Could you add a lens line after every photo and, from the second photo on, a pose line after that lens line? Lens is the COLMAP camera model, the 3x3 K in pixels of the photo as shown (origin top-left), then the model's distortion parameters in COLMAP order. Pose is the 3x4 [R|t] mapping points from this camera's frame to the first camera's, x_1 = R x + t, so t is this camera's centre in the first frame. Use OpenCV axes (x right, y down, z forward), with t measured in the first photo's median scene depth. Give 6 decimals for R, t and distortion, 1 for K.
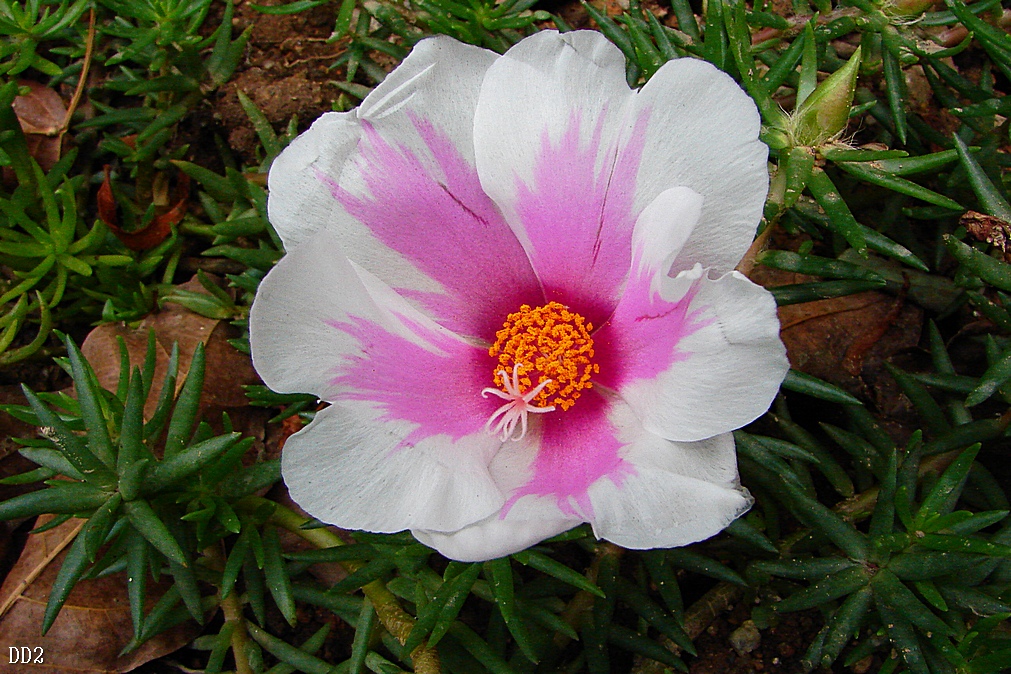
lens RADIAL K [[402.4, 0, 505.5], [0, 402.4, 337.0], [0, 0, 1]] dist [-0.001019, -0.000053]
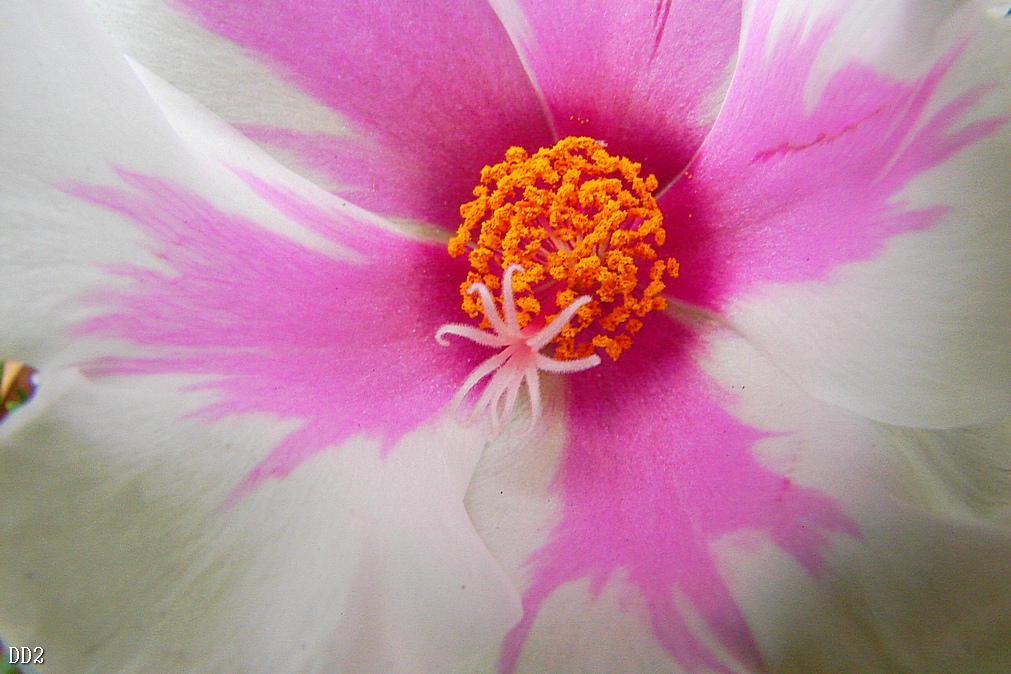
lens RADIAL K [[402.4, 0, 505.5], [0, 402.4, 337.0], [0, 0, 1]] dist [-0.001019, -0.000053]
pose [[0.996369, -0.067819, 0.051472, -0.003830], [0.055838, 0.976901, 0.206266, 0.047928], [-0.064272, -0.202643, 0.977141, 0.518398]]
